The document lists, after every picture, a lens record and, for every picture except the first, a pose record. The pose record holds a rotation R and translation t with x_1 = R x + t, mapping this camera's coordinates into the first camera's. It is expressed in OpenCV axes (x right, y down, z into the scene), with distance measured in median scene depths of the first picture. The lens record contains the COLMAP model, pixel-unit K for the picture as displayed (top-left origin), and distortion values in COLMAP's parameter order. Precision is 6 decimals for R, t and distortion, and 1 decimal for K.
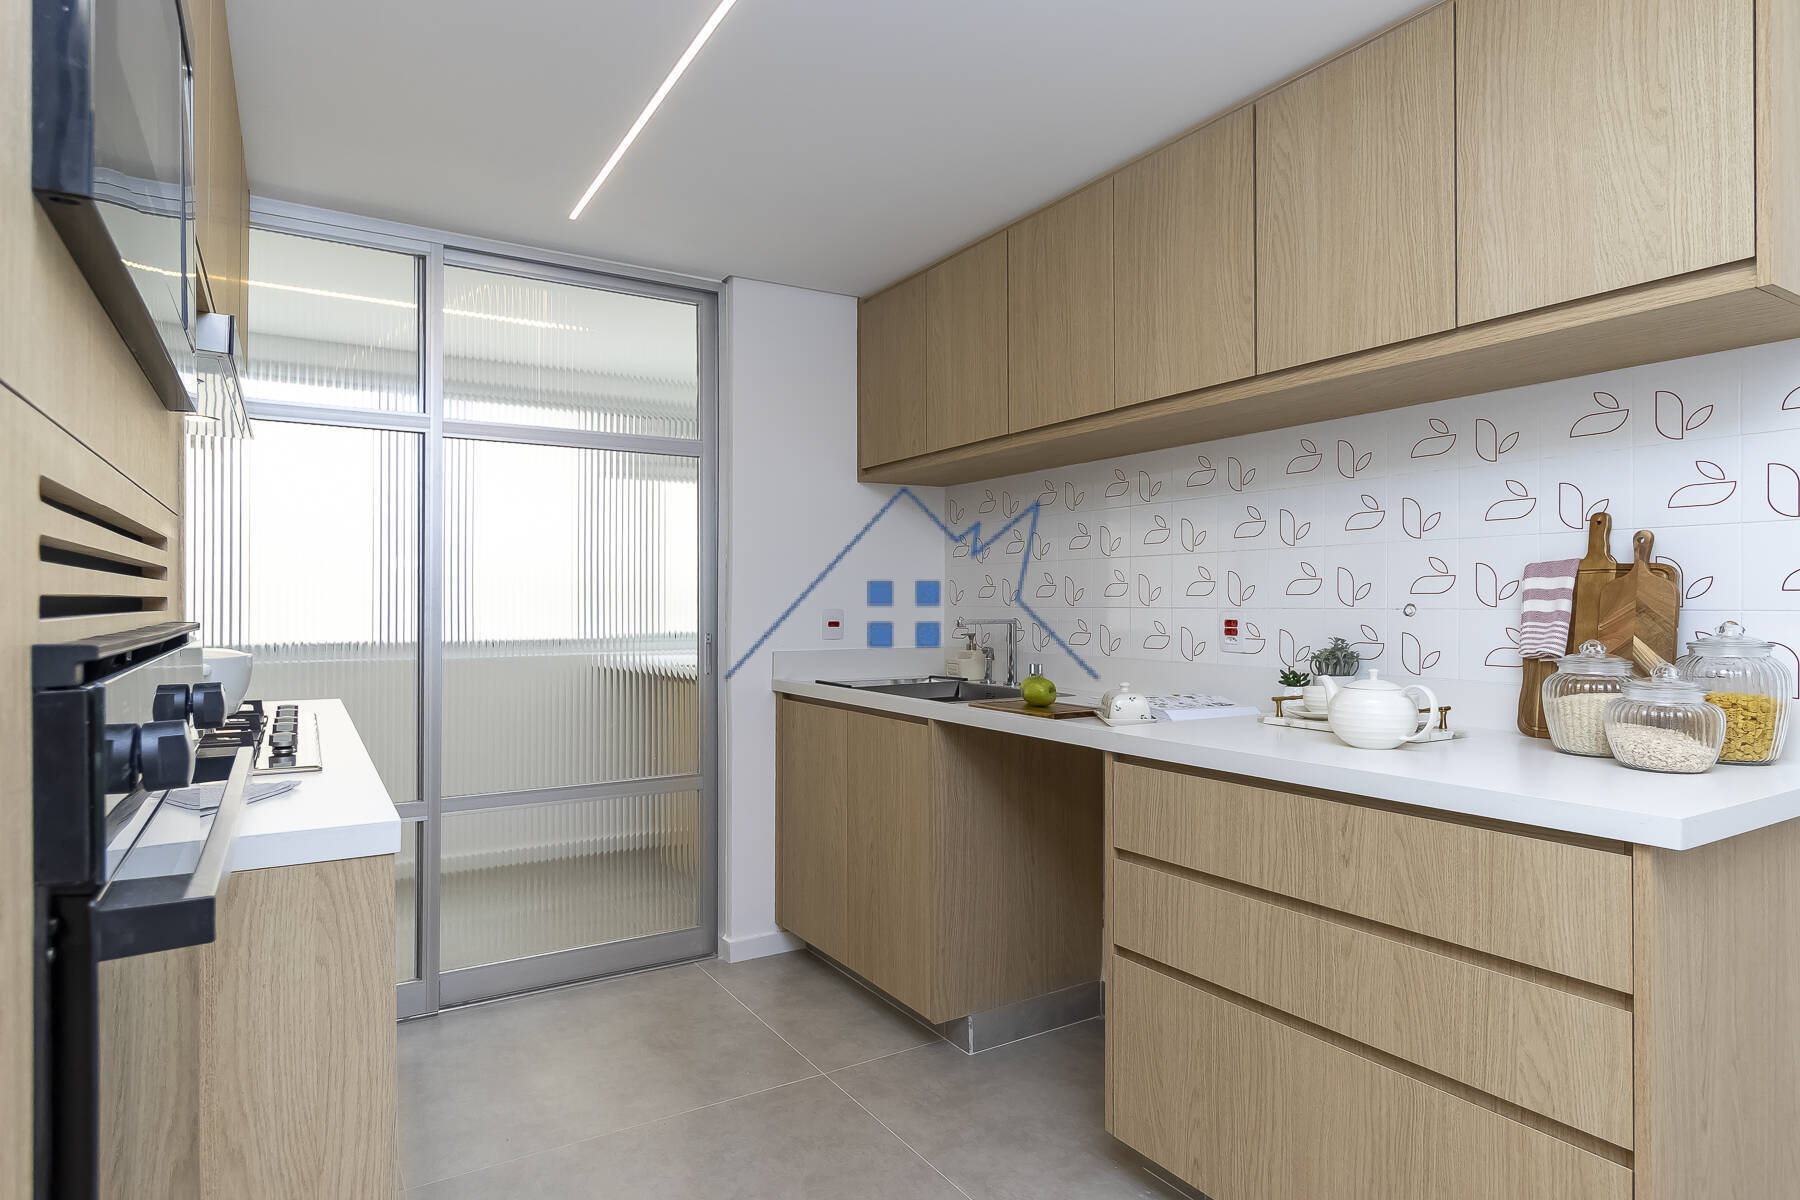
lens RADIAL K [[927.2, 0, 896.3], [0, 927.2, 578.4], [0, 0, 1]] dist [0.002046, 0.000574]
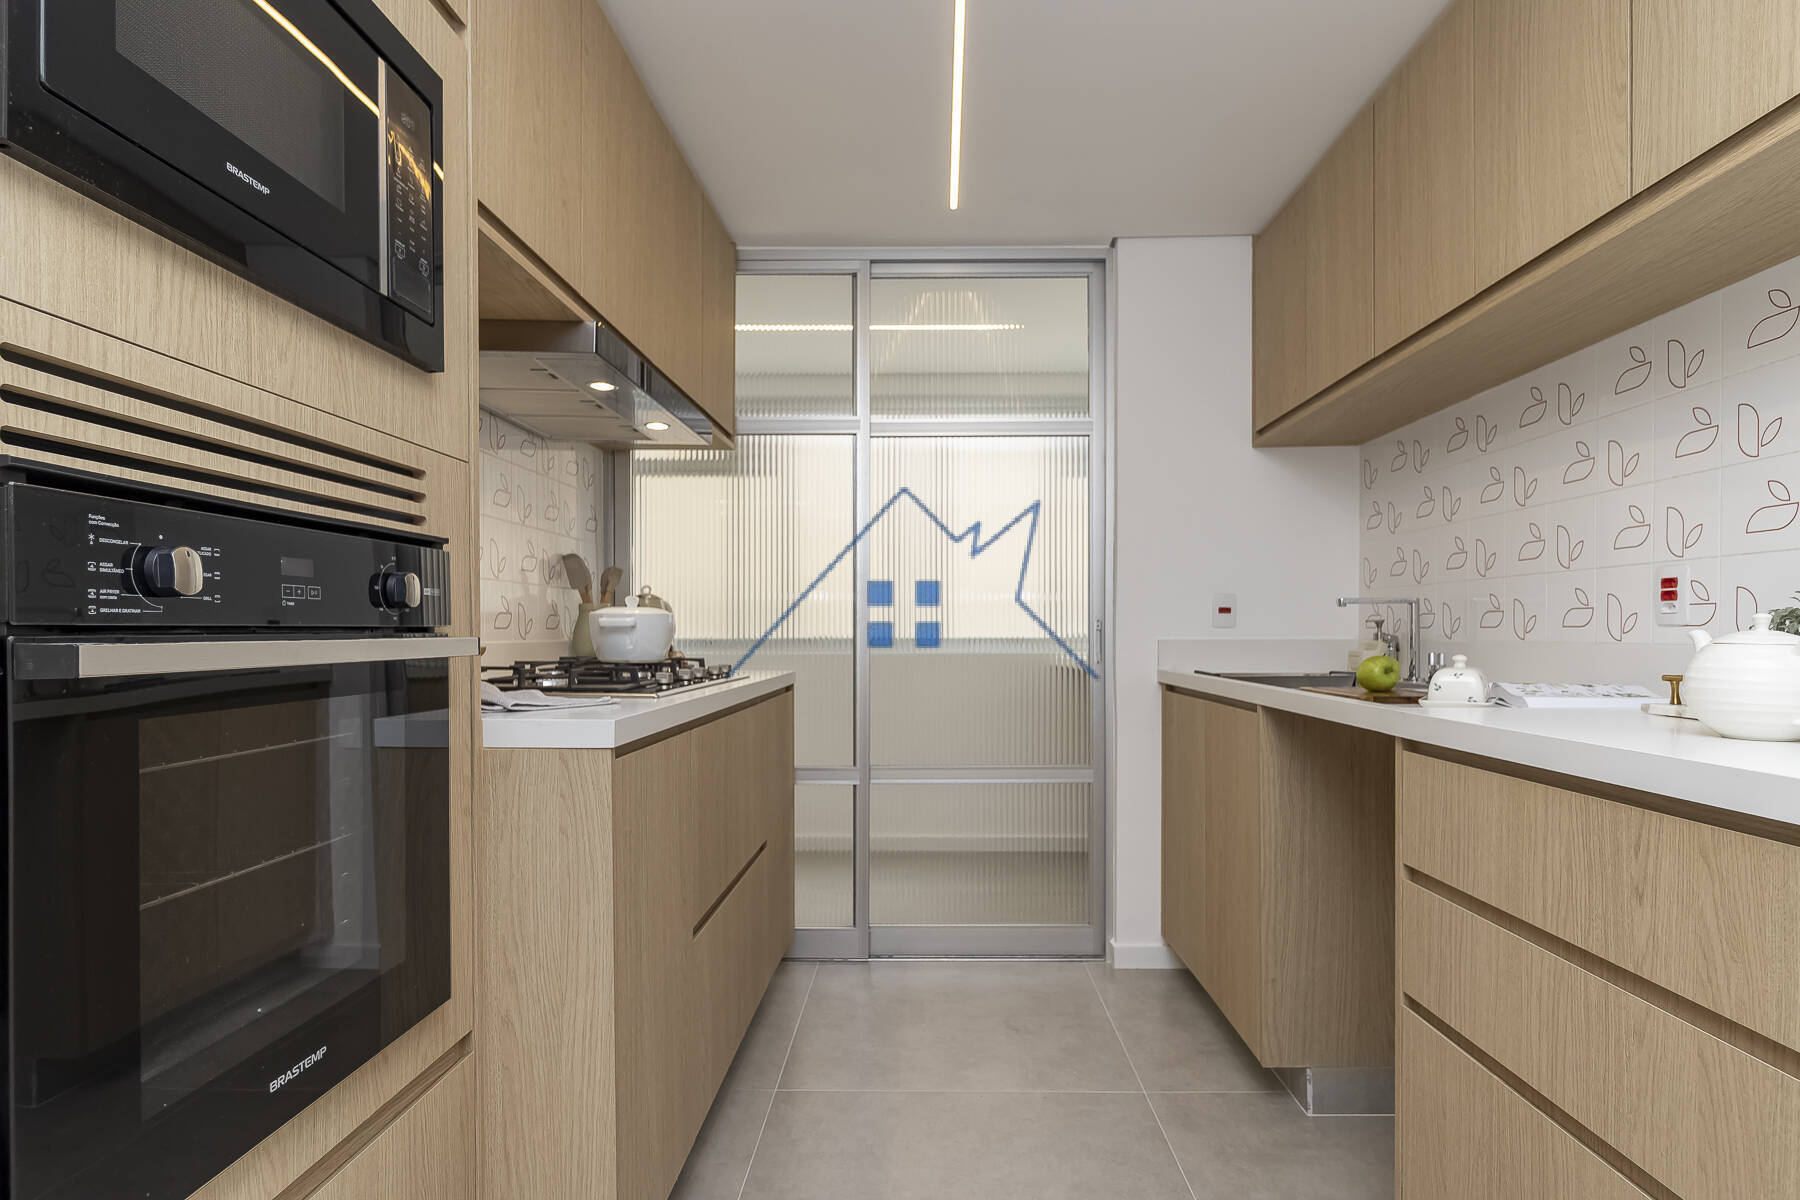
lens RADIAL K [[952.1, 0, 900.0], [0, 952.1, 600.0], [0, 0, 1]] dist [0.000889, -0.000013]
pose [[0.855992, 0.011753, -0.516855, 0.210430], [-0.008842, 0.999928, 0.008093, 0.053278], [0.516913, -0.002357, 0.856035, 0.090768]]
